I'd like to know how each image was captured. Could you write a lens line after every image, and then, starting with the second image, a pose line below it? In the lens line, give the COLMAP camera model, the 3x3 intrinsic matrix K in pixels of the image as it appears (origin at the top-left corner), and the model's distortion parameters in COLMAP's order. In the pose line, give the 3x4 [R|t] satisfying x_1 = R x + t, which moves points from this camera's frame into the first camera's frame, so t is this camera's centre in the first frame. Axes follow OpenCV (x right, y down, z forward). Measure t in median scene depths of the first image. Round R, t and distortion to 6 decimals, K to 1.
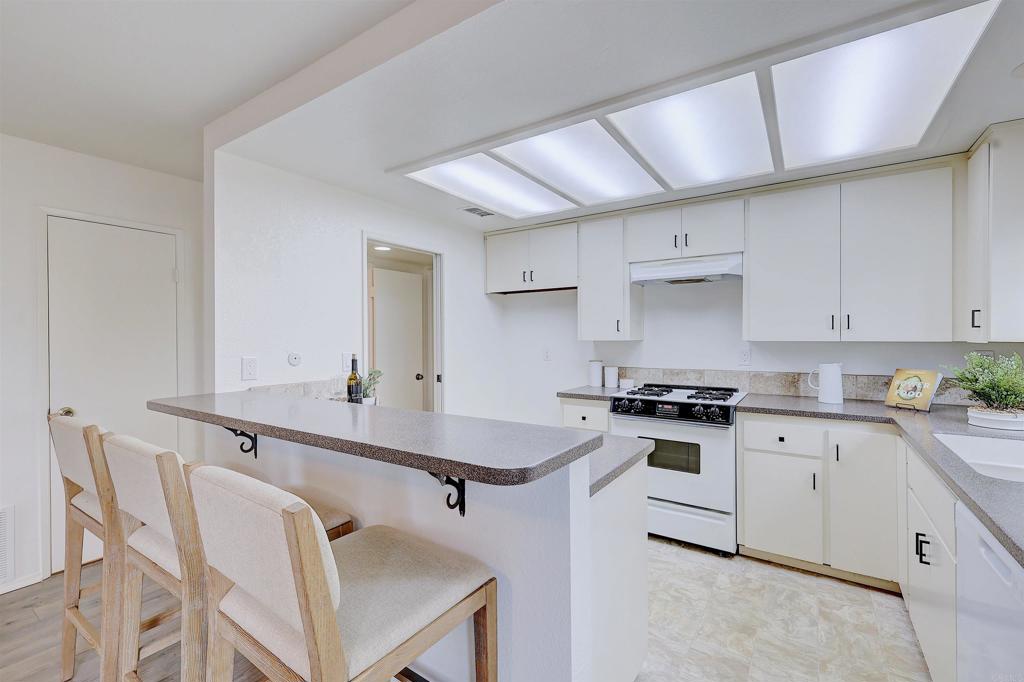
lens RADIAL K [[443.7, 0, 513.7], [0, 443.7, 336.6], [0, 0, 1]] dist [-0.000036, -0.000203]
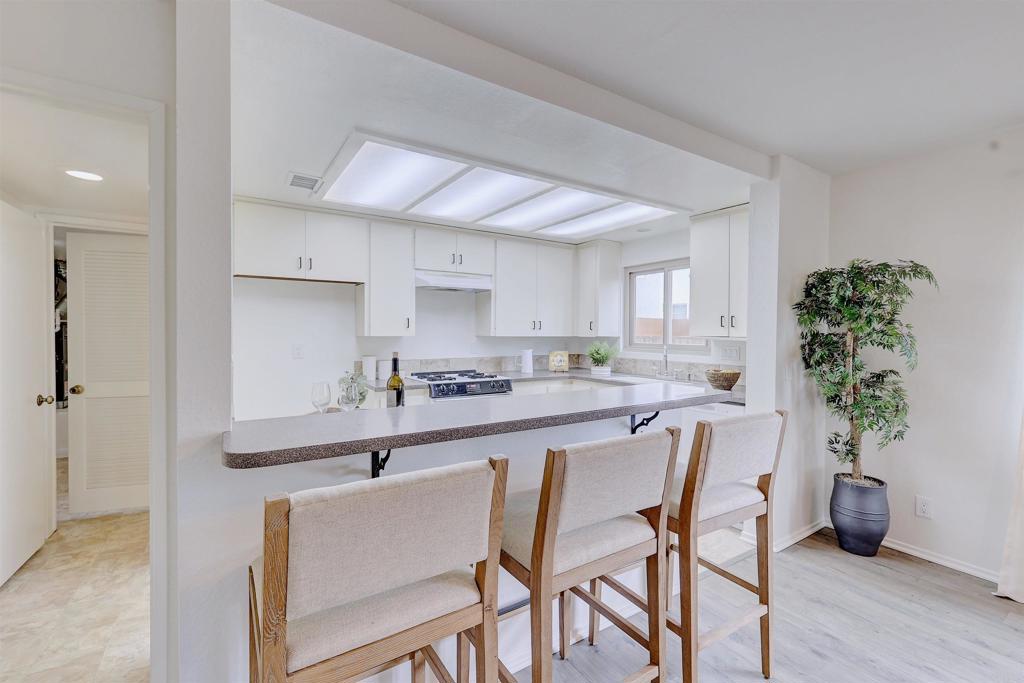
lens RADIAL K [[443.7, 0, 513.7], [0, 443.7, 337.1], [0, 0, 1]] dist [-0.000036, -0.000203]
pose [[0.400562, -0.002615, 0.916266, -0.978589], [-0.007098, 0.999957, 0.005957, 0.003784], [-0.916242, -0.008890, 0.400526, 0.427204]]
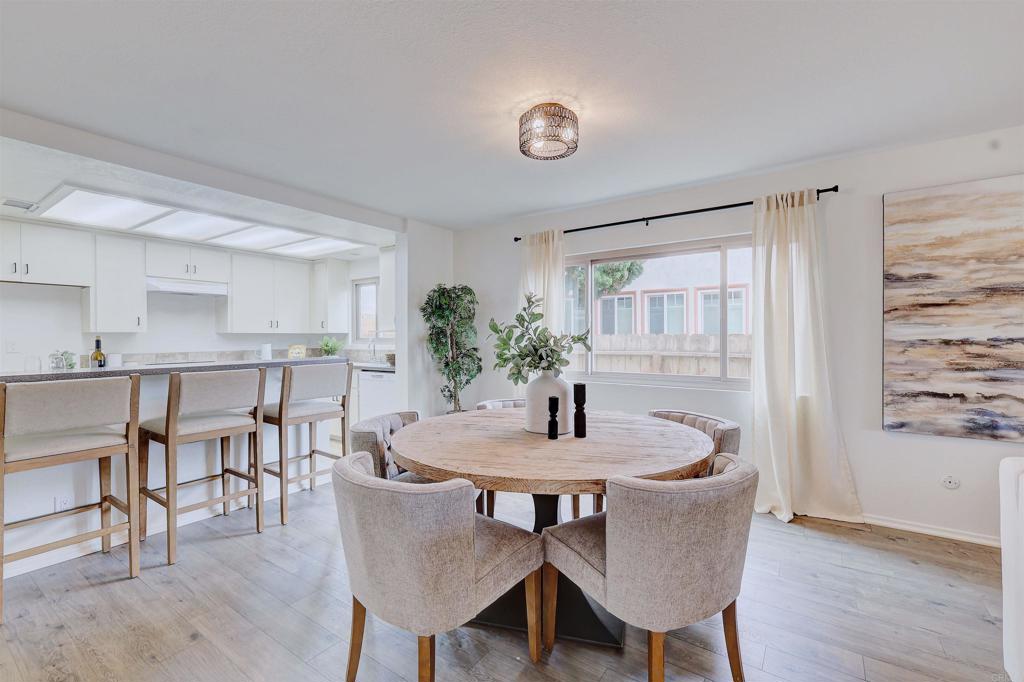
lens RADIAL K [[445.7, 0, 513.2], [0, 445.7, 338.3], [0, 0, 1]] dist [0.003627, 0.000328]
pose [[0.026468, 0.002876, 0.999646, -1.538160], [0.006908, 0.999971, -0.003060, 0.054794], [-0.999626, 0.006986, 0.026447, -0.238259]]
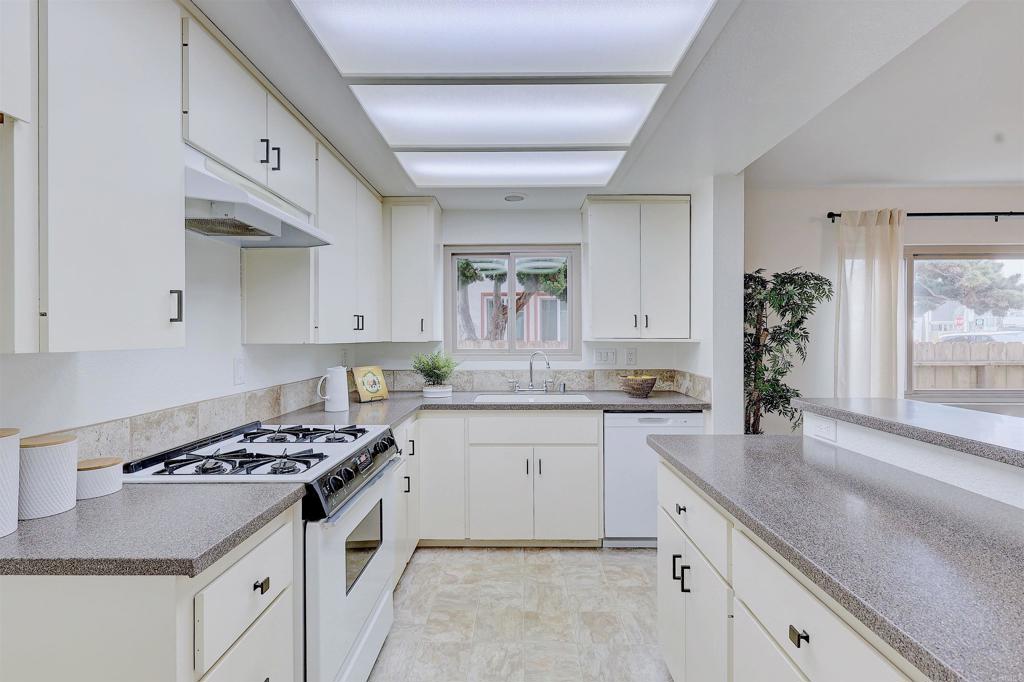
lens RADIAL K [[449.7, 0, 512.0], [0, 449.7, 341.0], [0, 0, 1]] dist [0.009637, -0.000034]
pose [[-0.541389, -0.001296, 0.840771, -0.295282], [0.006815, 0.999959, 0.005930, 0.003744], [-0.840744, 0.008941, -0.541359, 1.377077]]
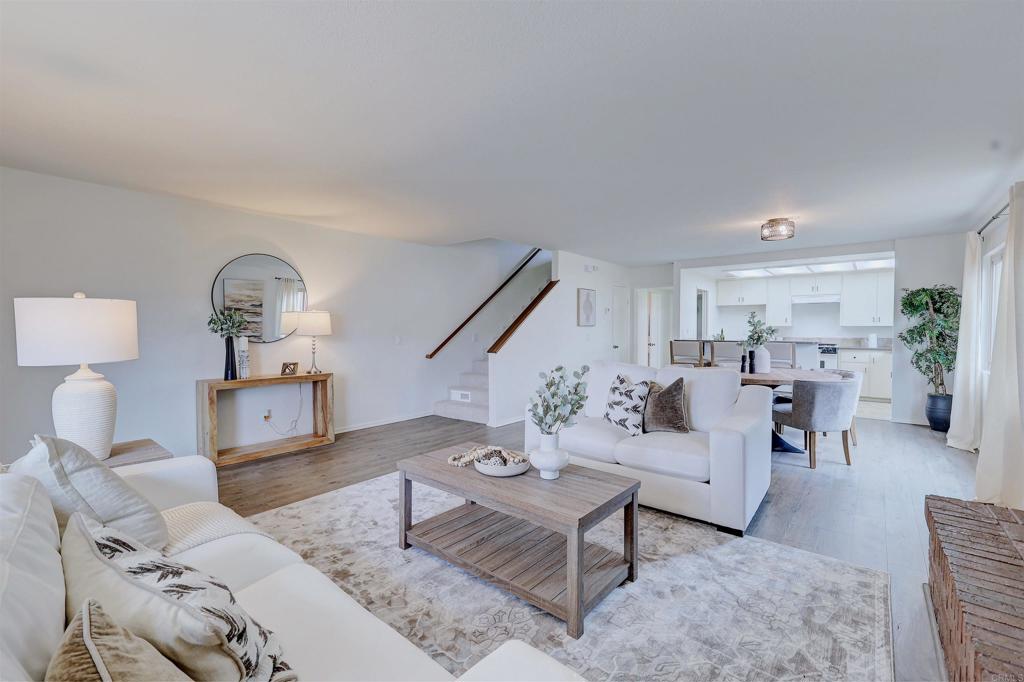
lens RADIAL K [[422.8, 0, 510.2], [0, 422.8, 346.6], [0, 0, 1]] dist [-0.000002, -0.000010]
pose [[0.995037, 0.008683, -0.099126, -1.556101], [-0.004771, 0.999203, 0.039637, 0.052112], [0.099391, -0.038968, 0.994285, -2.254286]]
